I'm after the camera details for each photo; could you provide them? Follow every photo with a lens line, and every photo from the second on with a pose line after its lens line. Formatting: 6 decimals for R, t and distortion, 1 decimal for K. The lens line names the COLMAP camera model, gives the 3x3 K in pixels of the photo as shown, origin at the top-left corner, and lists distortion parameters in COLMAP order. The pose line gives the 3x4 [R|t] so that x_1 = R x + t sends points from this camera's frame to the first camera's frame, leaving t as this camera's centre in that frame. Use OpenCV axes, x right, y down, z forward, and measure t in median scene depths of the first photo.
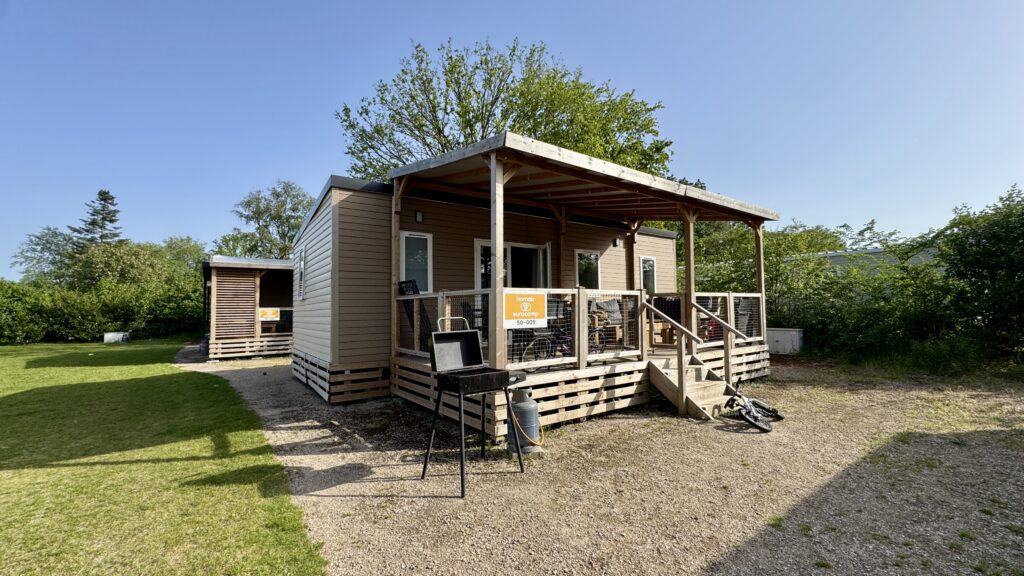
lens RADIAL K [[404.9, 0, 512.8], [0, 404.9, 294.1], [0, 0, 1]] dist [-0.001615, -0.000318]
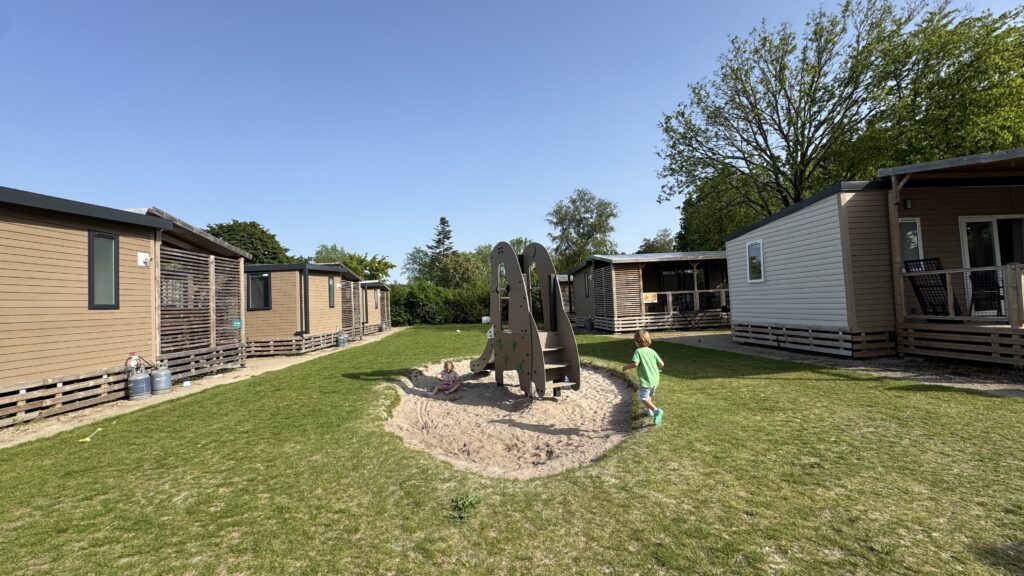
lens RADIAL K [[404.9, 0, 512.2], [0, 404.9, 283.8], [0, 0, 1]] dist [-0.001615, -0.000318]
pose [[0.851526, -0.049790, -0.521943, -0.308248], [0.054006, 0.998515, -0.007144, -0.007821], [0.521524, -0.022105, 0.852950, -0.302766]]
